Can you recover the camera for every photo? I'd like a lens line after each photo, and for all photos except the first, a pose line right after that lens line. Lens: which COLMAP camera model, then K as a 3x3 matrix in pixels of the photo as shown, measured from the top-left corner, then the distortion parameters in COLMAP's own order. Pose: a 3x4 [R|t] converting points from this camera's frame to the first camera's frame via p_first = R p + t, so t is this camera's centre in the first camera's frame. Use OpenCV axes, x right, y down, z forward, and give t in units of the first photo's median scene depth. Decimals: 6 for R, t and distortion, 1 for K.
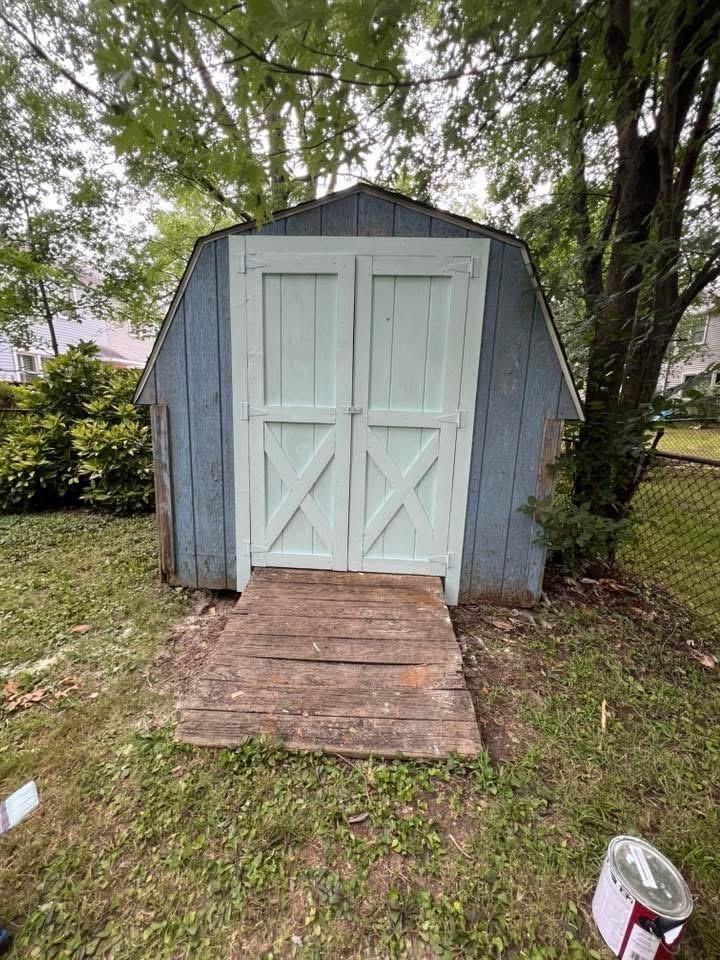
lens RADIAL K [[397.4, 0, 359.5], [0, 397.4, 481.7], [0, 0, 1]] dist [-0.000635, -0.000377]
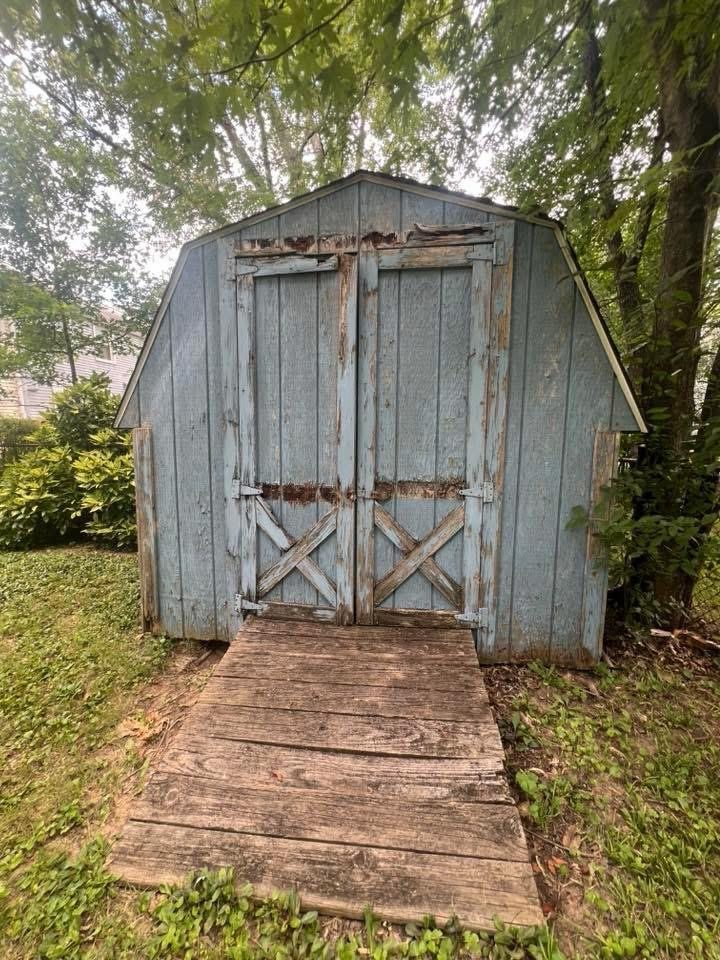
lens RADIAL K [[388.5, 0, 360.5], [0, 388.5, 479.5], [0, 0, 1]] dist [-0.001162, -0.000142]
pose [[0.997194, -0.018460, -0.072545, 0.041209], [0.012264, 0.996310, -0.084941, 0.001280], [0.073845, 0.083813, 0.993742, 0.166382]]
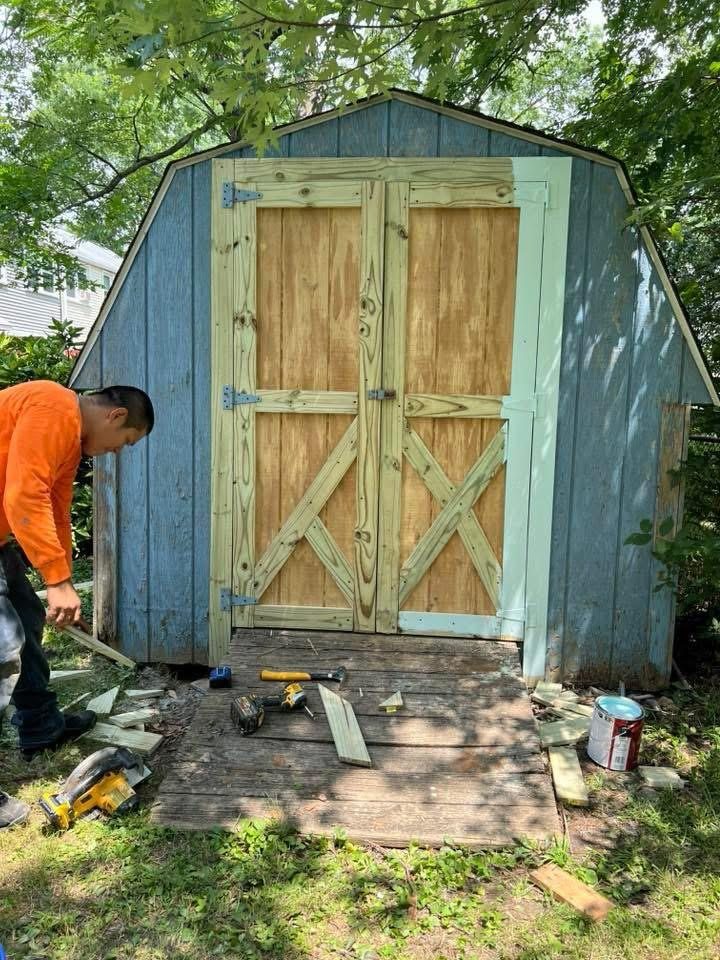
lens RADIAL K [[785.0, 0, 363.5], [0, 785.0, 483.2], [0, 0, 1]] dist [0.050825, -0.083465]
pose [[0.999409, -0.005912, -0.033876, -0.004257], [0.002992, 0.996325, -0.085599, 0.084257], [0.034258, 0.085447, 0.995754, -0.325519]]
